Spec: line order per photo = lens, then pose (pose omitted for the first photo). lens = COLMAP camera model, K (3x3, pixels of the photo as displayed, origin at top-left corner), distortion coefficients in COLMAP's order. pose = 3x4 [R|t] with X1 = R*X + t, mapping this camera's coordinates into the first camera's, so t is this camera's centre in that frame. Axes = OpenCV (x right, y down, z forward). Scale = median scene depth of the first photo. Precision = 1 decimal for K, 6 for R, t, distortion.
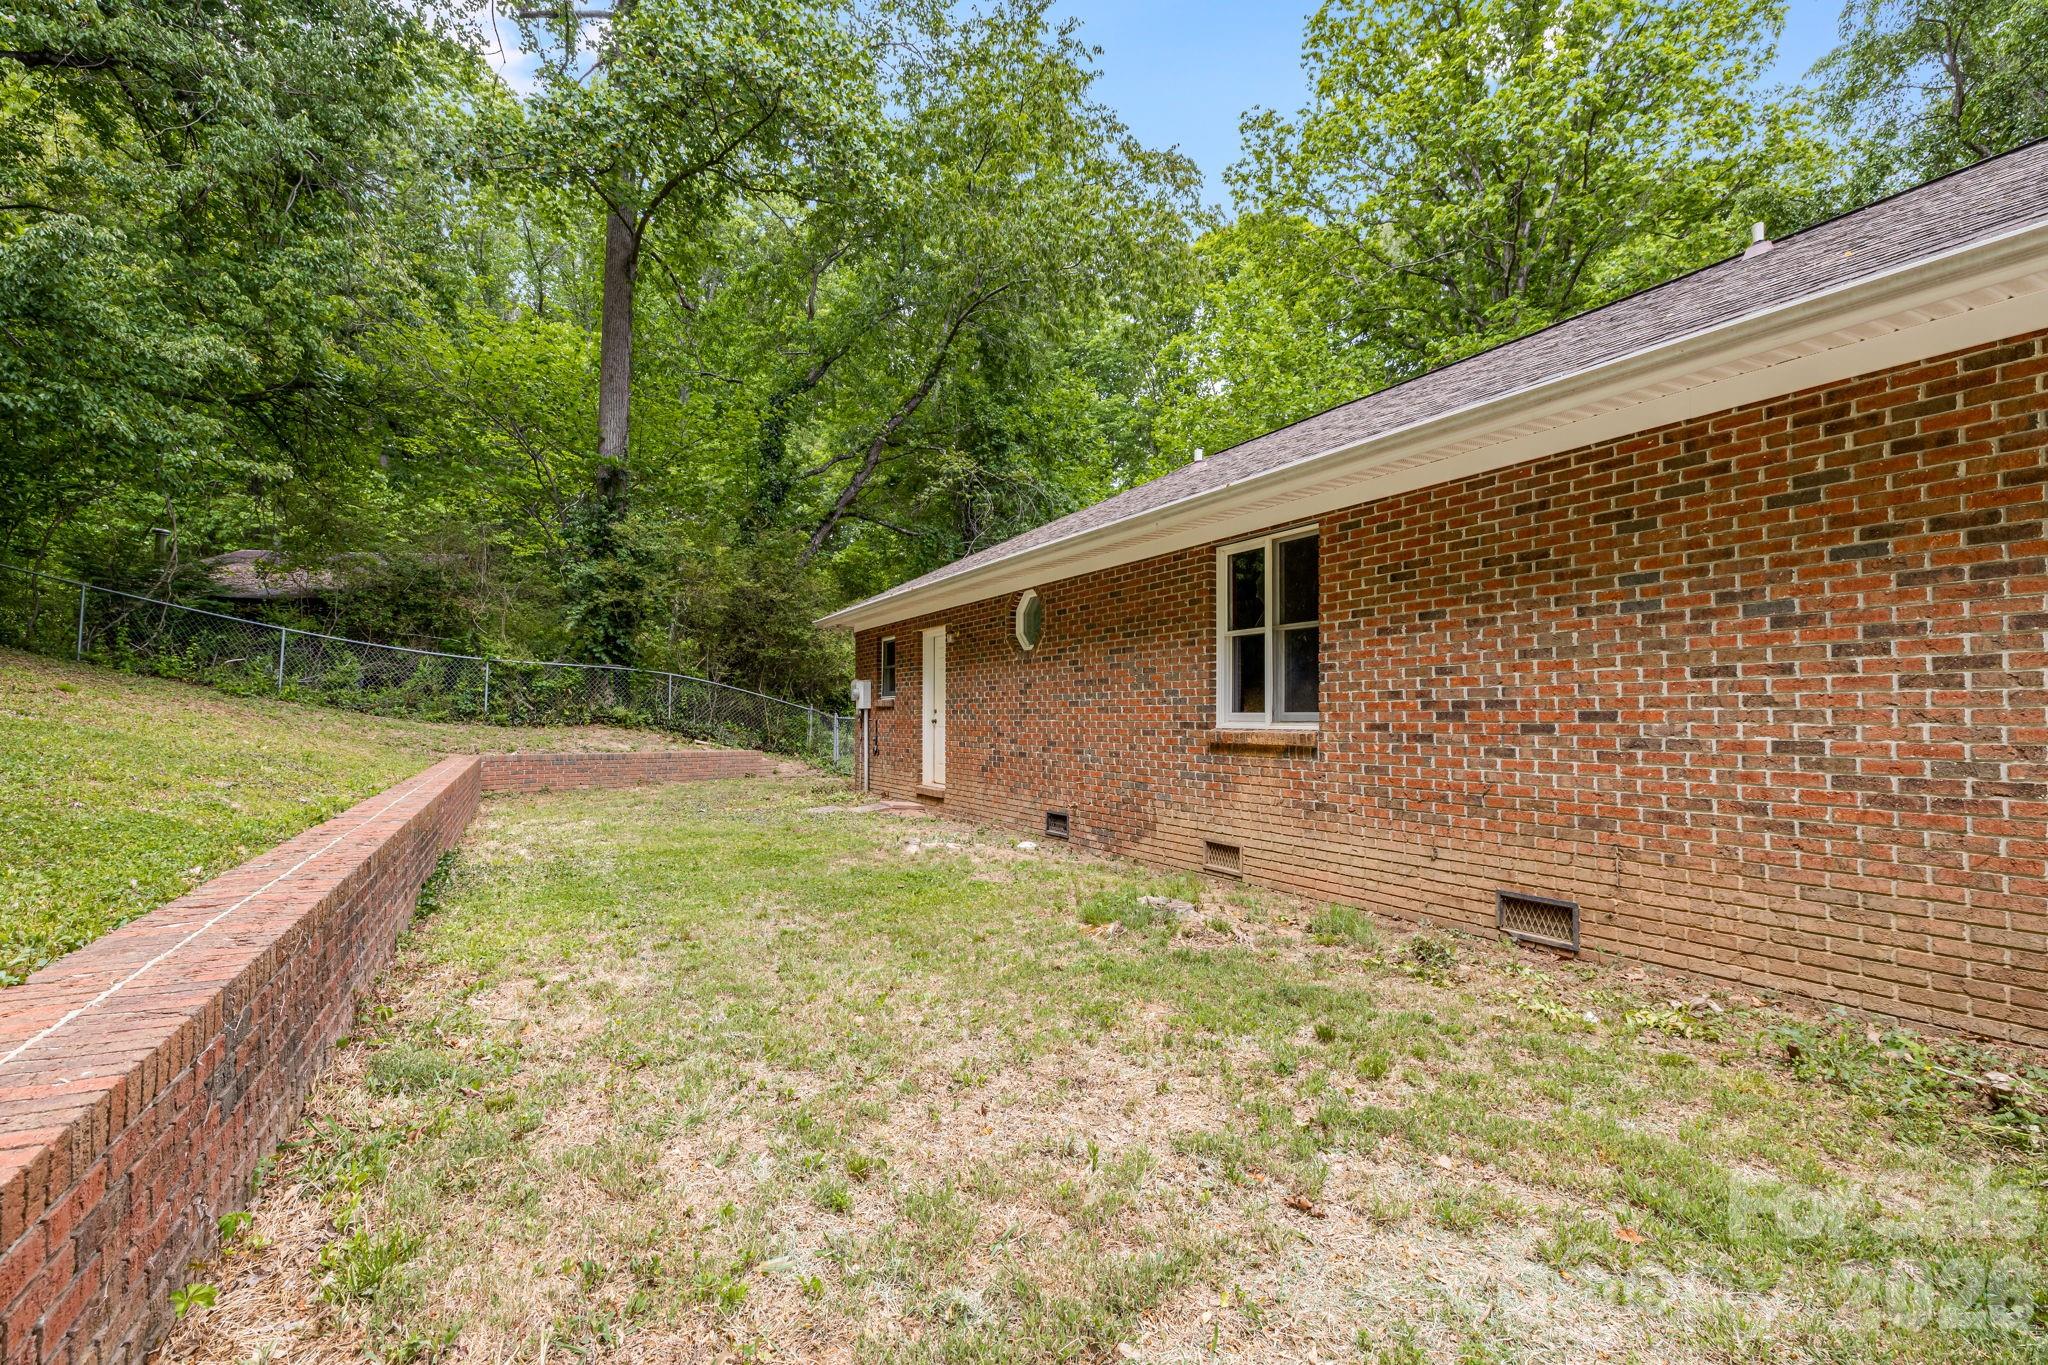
lens RADIAL K [[975.0, 0, 1024.0], [0, 975.0, 682.5], [0, 0, 1]] dist [-0.000132, 0.000097]
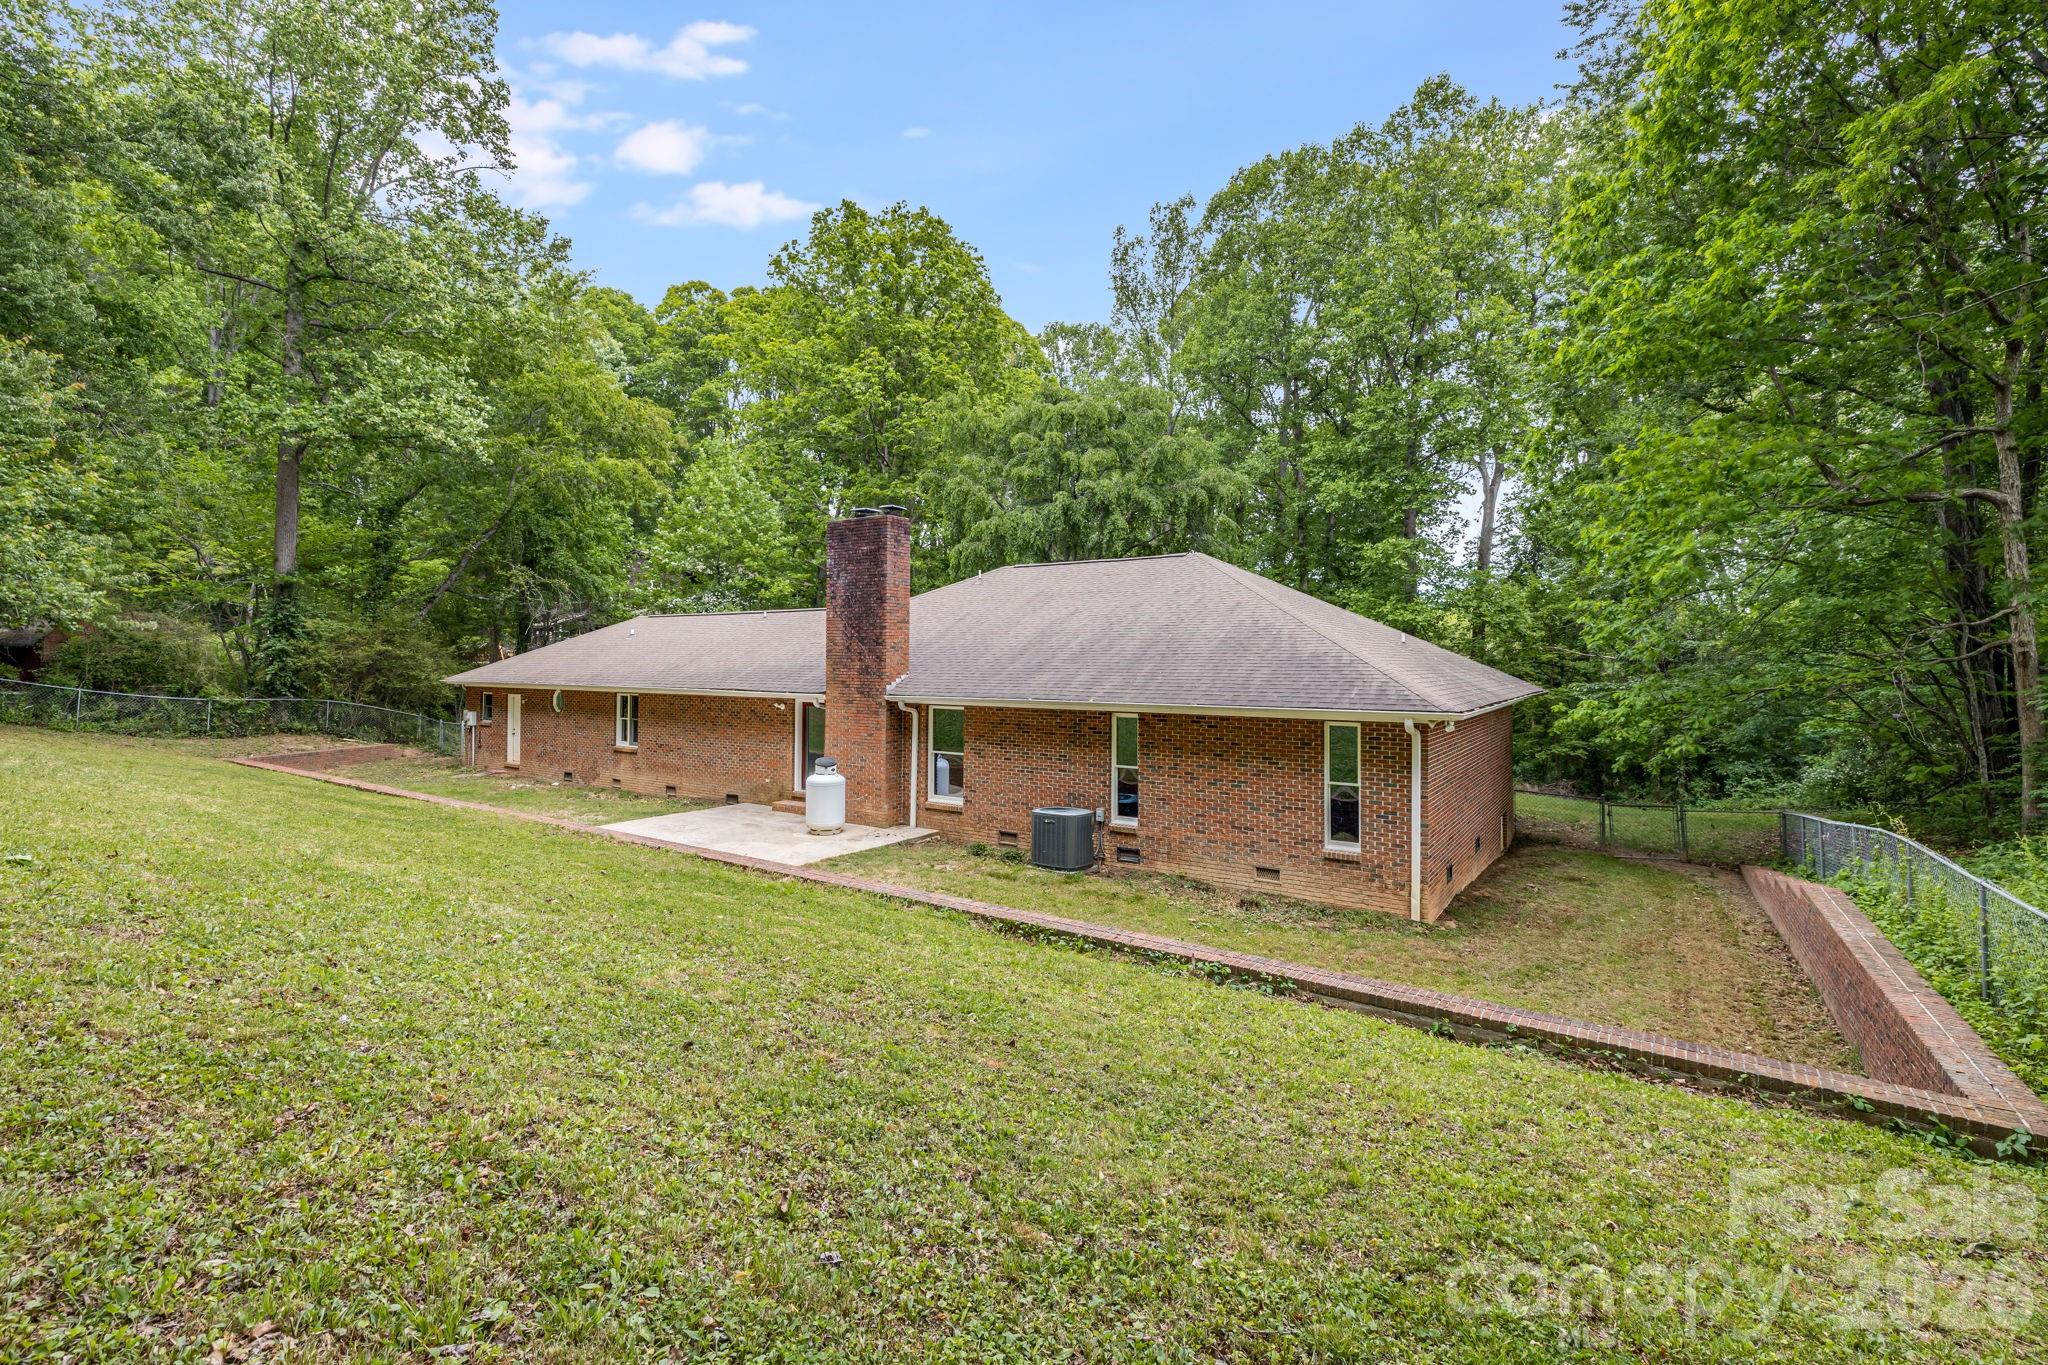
lens RADIAL K [[940.6, 0, 1025.5], [0, 940.6, 650.3], [0, 0, 1]] dist [0.000436, 0.000140]
pose [[0.906916, -0.002592, 0.421305, 0.046212], [-0.006747, 0.999763, 0.020675, -0.146853], [-0.421258, -0.021593, 0.906684, -1.041793]]
